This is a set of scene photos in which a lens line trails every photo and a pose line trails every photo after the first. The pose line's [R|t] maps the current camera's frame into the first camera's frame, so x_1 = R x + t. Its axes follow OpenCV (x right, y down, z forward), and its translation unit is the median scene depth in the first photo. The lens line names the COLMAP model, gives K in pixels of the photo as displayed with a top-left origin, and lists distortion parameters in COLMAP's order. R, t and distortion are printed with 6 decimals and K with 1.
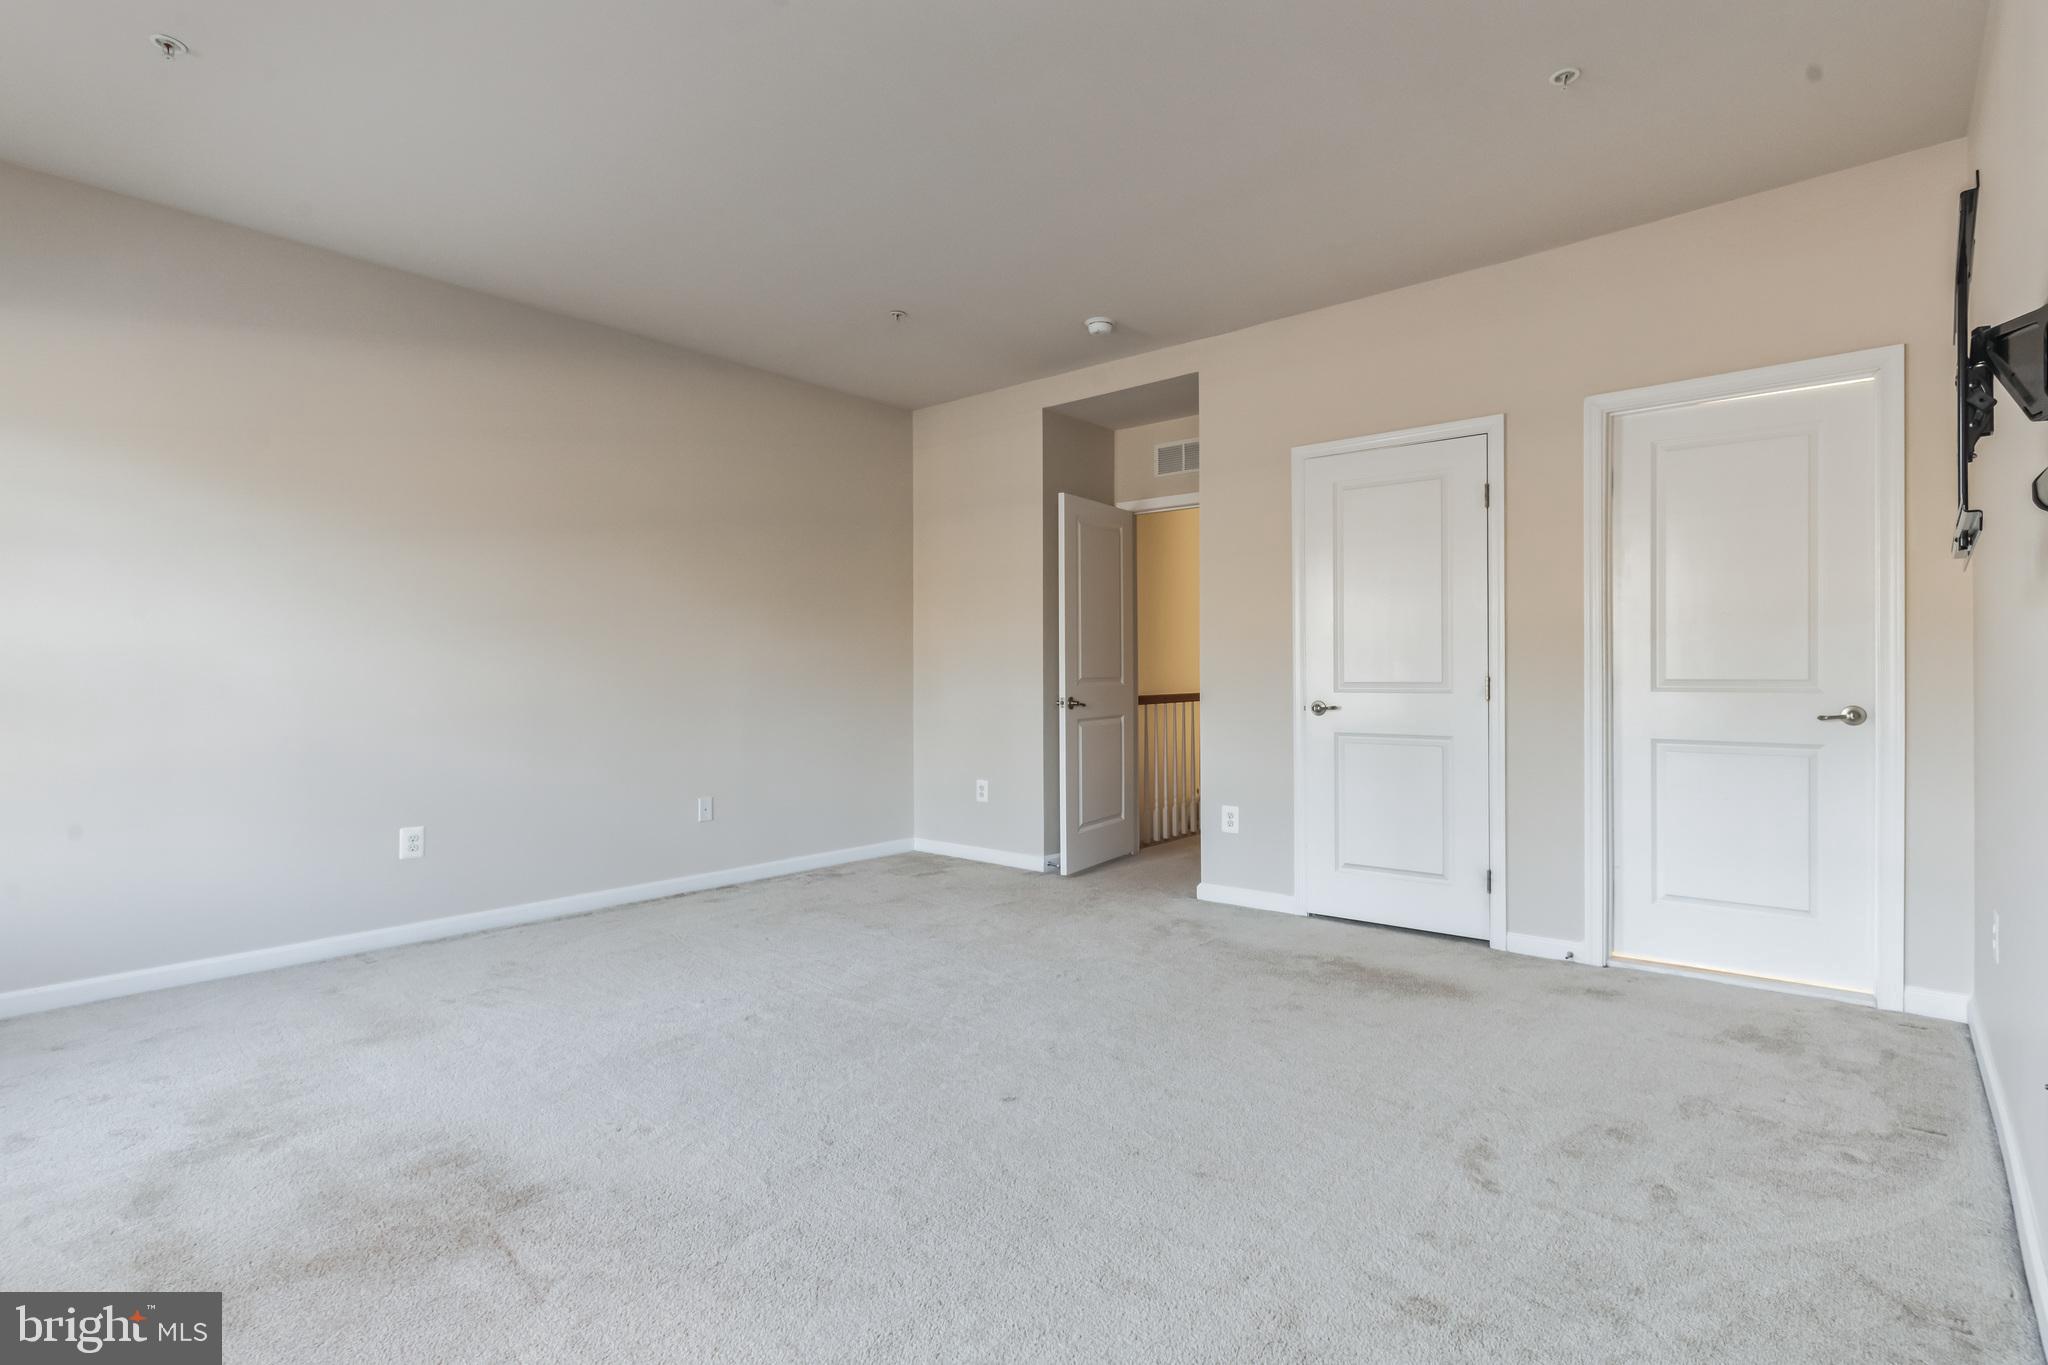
lens RADIAL K [[1016.1, 0, 1017.4], [0, 1016.1, 696.4], [0, 0, 1]] dist [0.010273, -0.002513]
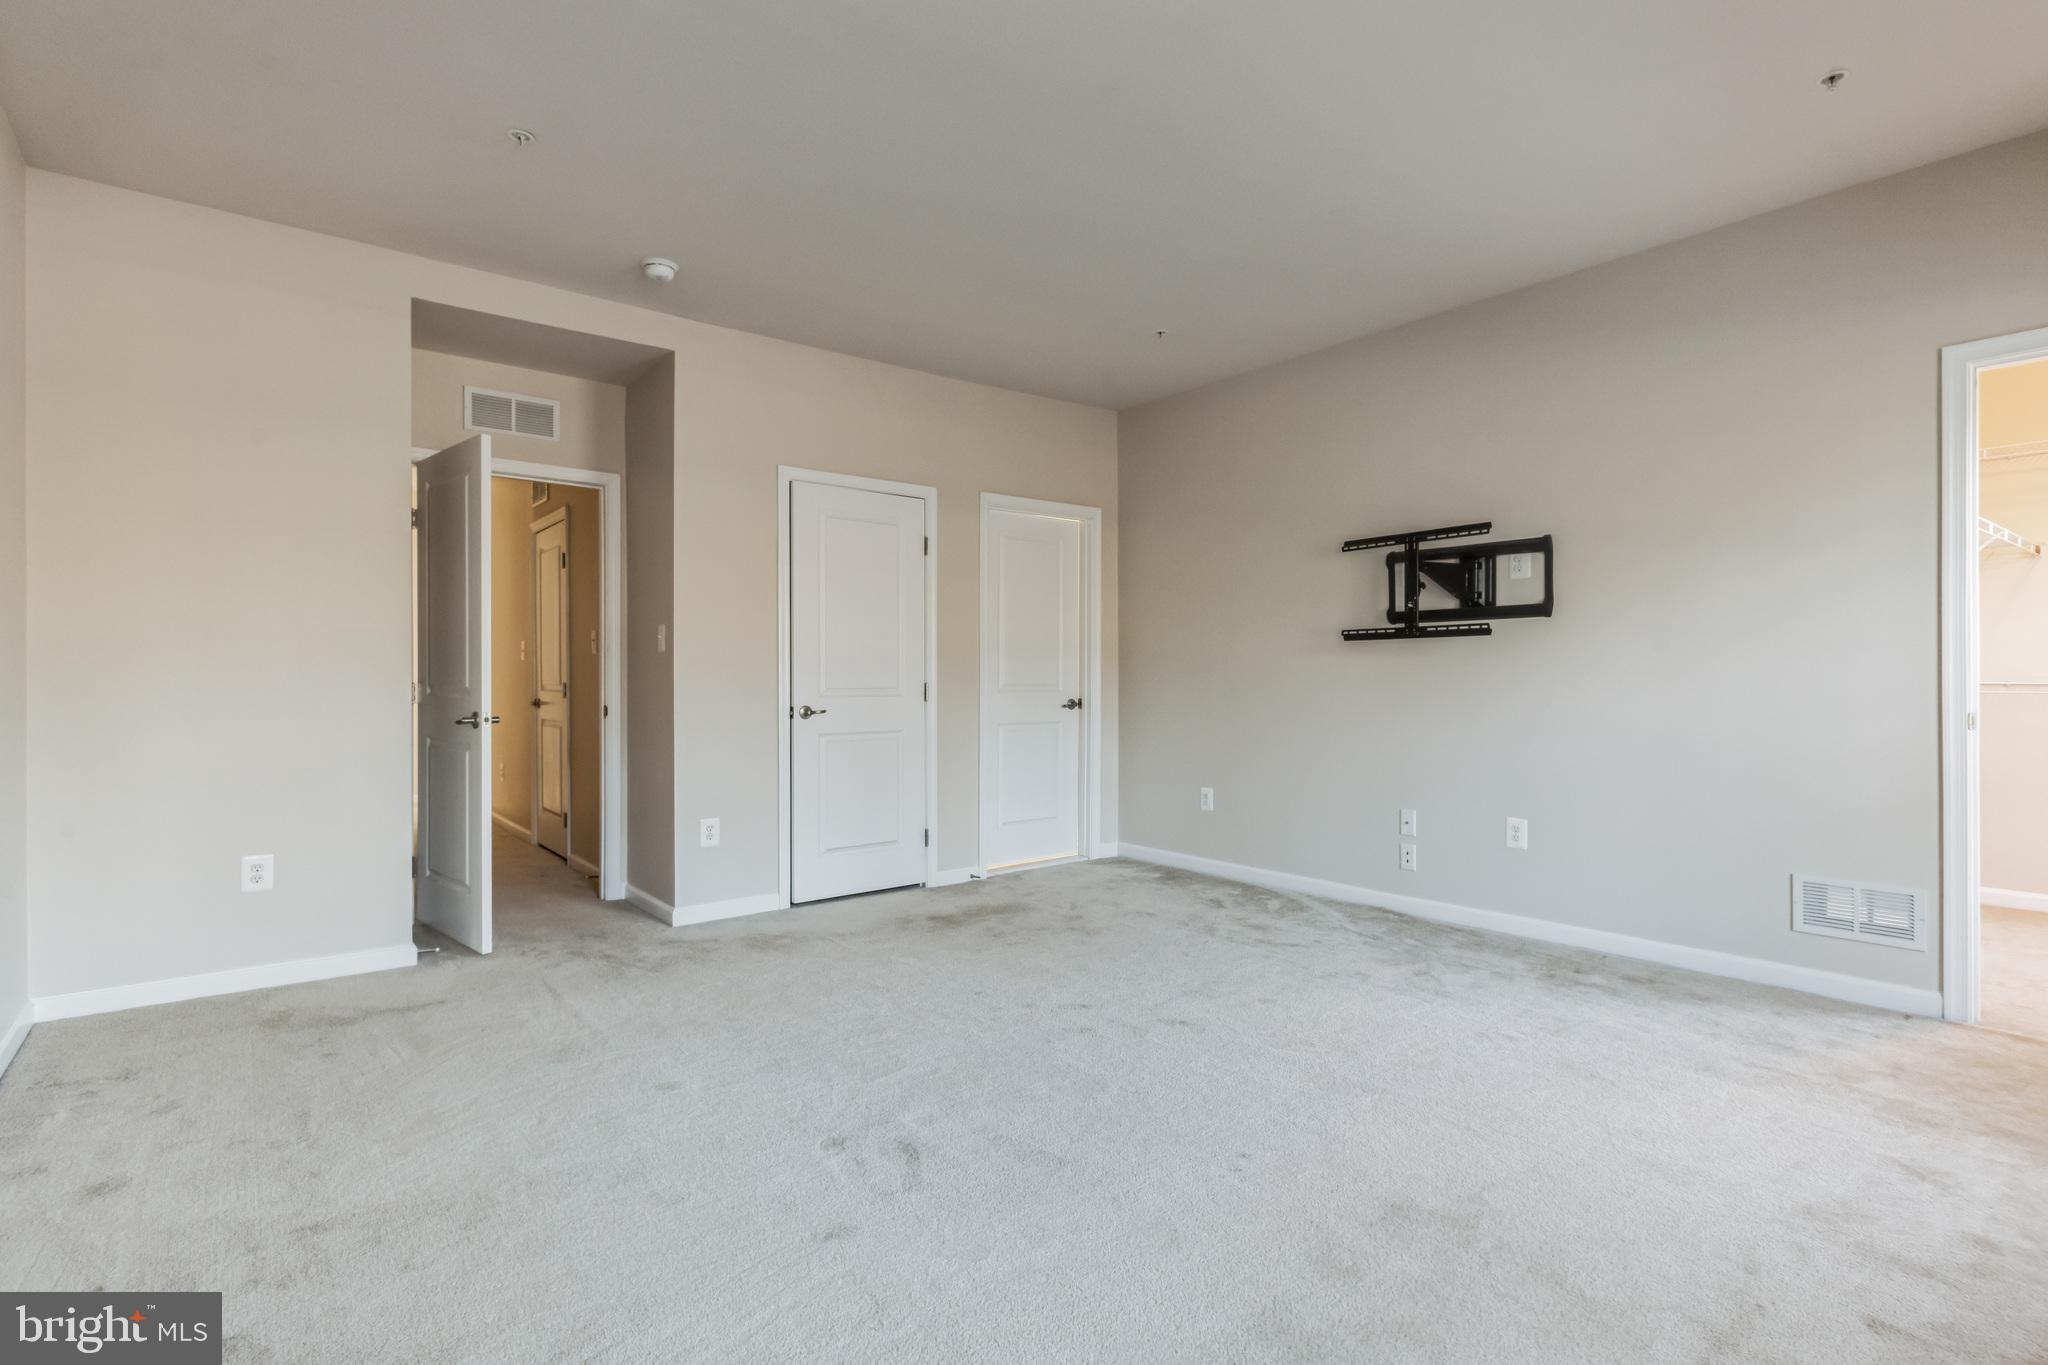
lens RADIAL K [[1016.1, 0, 1059.9], [0, 1016.1, 692.1], [0, 0, 1]] dist [0.010273, -0.002513]
pose [[0.157045, -0.007574, 0.987562, -0.708798], [0.023547, 0.999715, 0.003922, -0.007056], [-0.987311, 0.022638, 0.157178, 0.542121]]
